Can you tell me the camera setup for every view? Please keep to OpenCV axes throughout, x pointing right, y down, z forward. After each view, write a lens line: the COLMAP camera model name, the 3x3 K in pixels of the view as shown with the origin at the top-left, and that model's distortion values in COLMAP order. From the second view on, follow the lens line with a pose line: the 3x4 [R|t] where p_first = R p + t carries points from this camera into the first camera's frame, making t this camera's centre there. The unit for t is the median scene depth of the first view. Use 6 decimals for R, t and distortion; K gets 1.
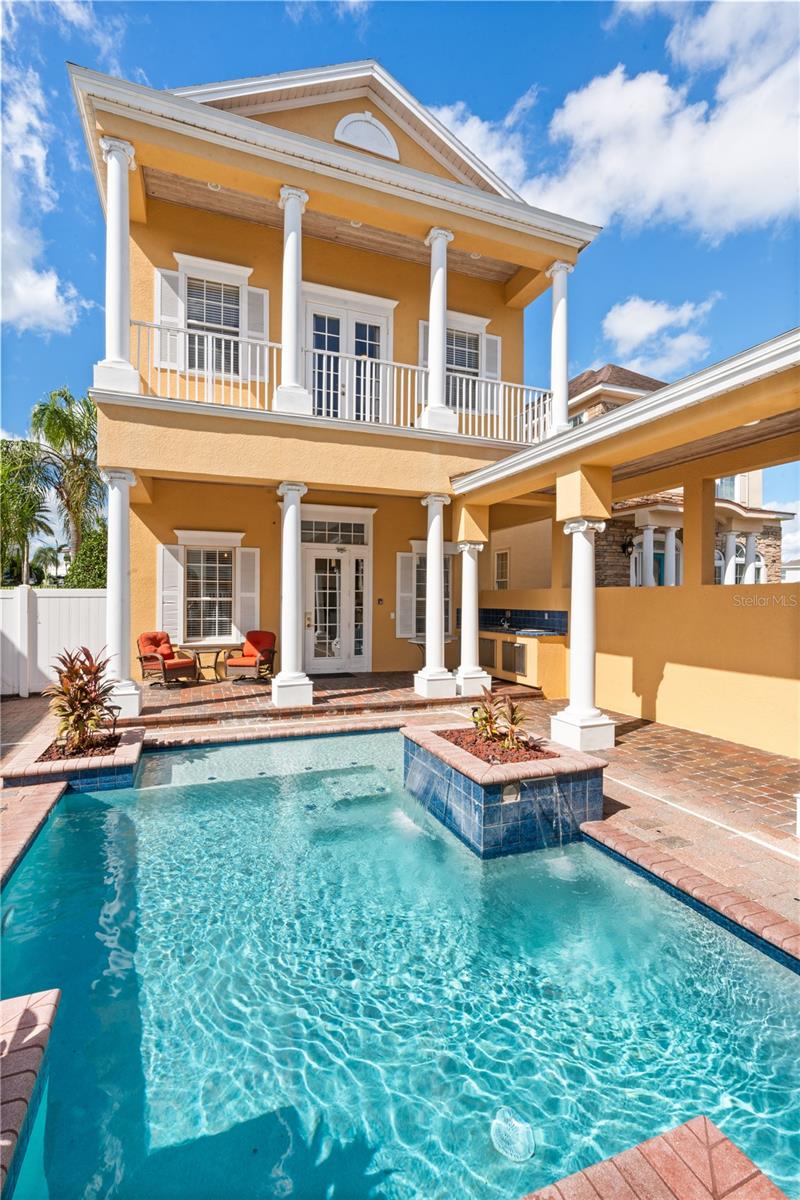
lens RADIAL K [[539.2, 0, 398.1], [0, 539.2, 604.9], [0, 0, 1]] dist [-0.013026, 0.006630]
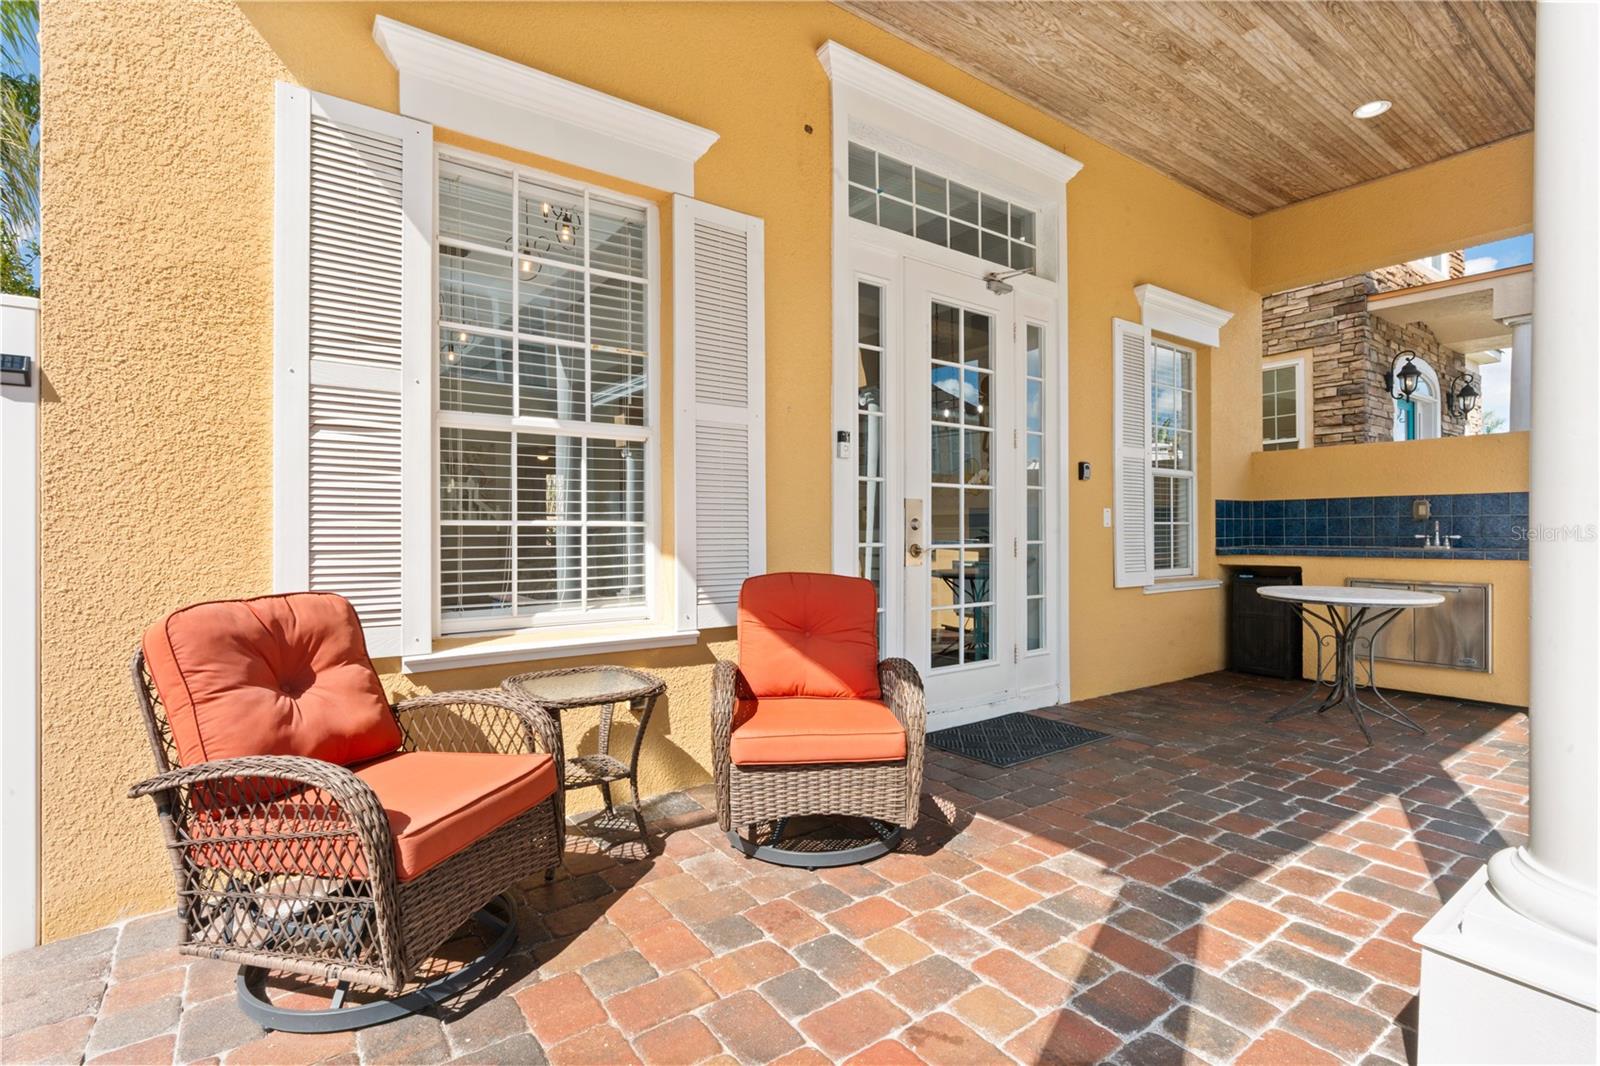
lens RADIAL K [[757.4, 0, 800.0], [0, 757.4, 533.0], [0, 0, 1]] dist [0.002134, 0.000371]
pose [[0.963568, -0.008793, 0.267319, -0.385430], [0.009940, 0.999946, -0.002937, 0.036847], [-0.267279, 0.005487, 0.963603, 0.792400]]
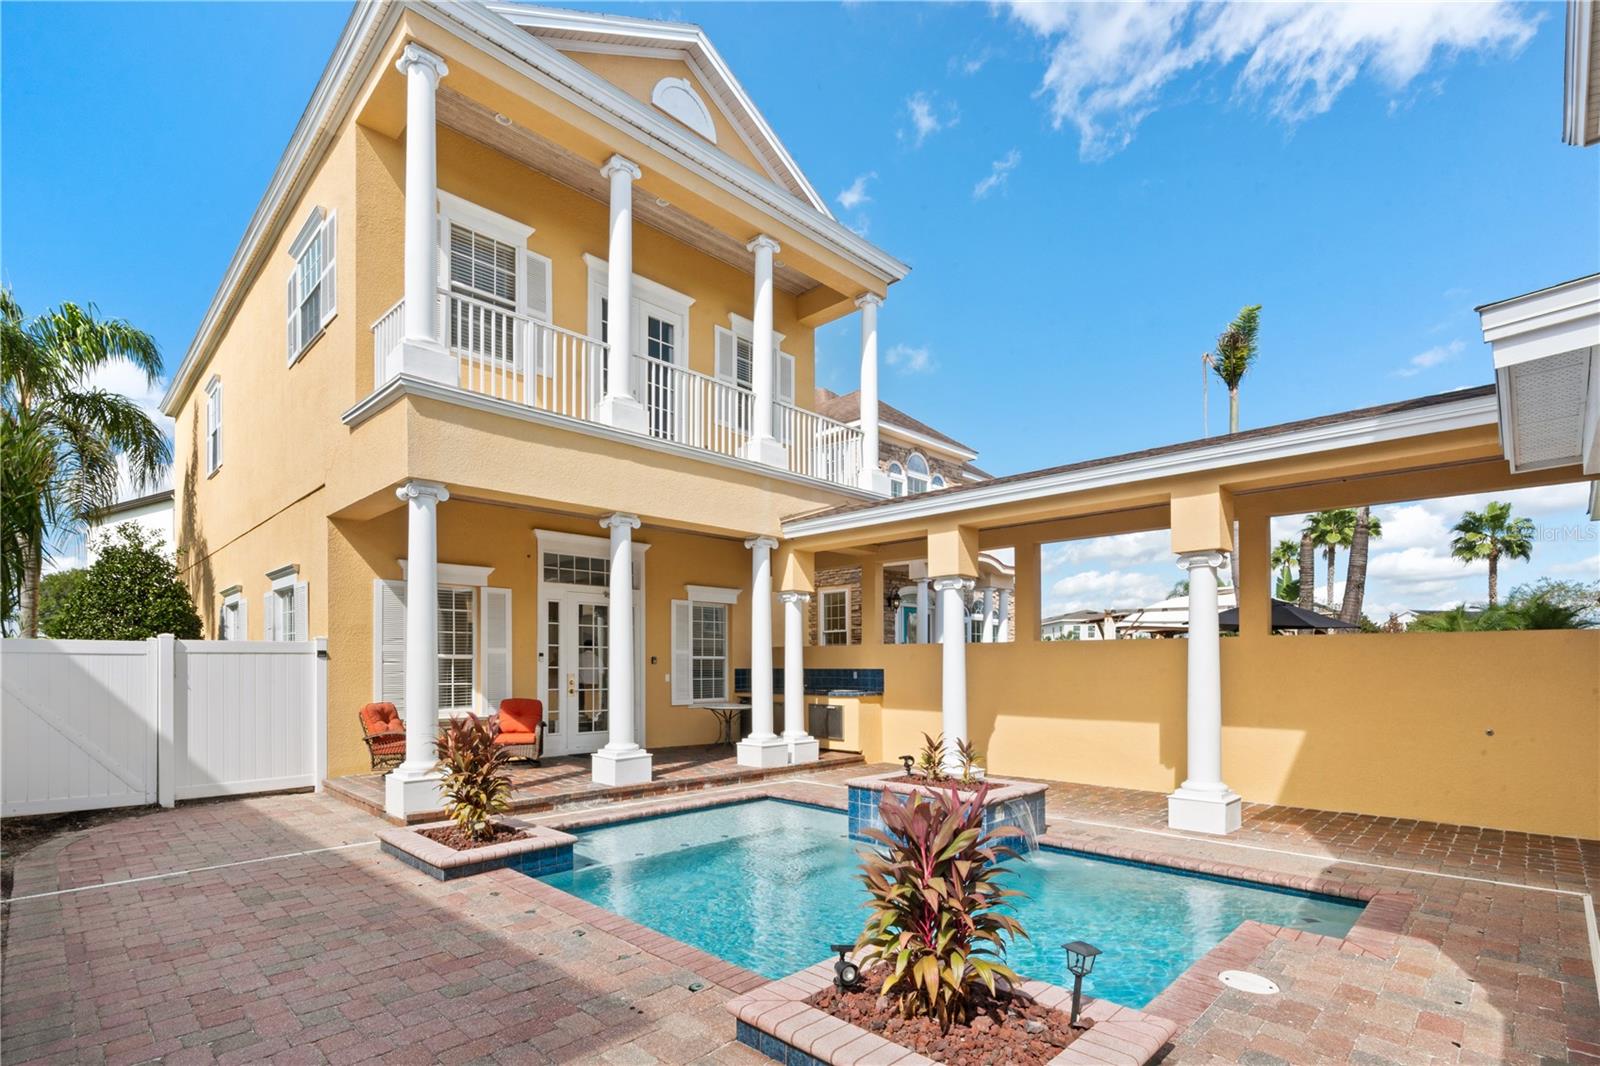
lens RADIAL K [[766.7, 0, 798.3], [0, 766.7, 665.0], [0, 0, 1]] dist [-0.004454, -0.000102]
pose [[0.908387, -0.005057, 0.418100, -0.397595], [0.008899, 0.999934, -0.007239, 0.014078], [-0.418036, 0.010296, 0.908372, -0.158156]]
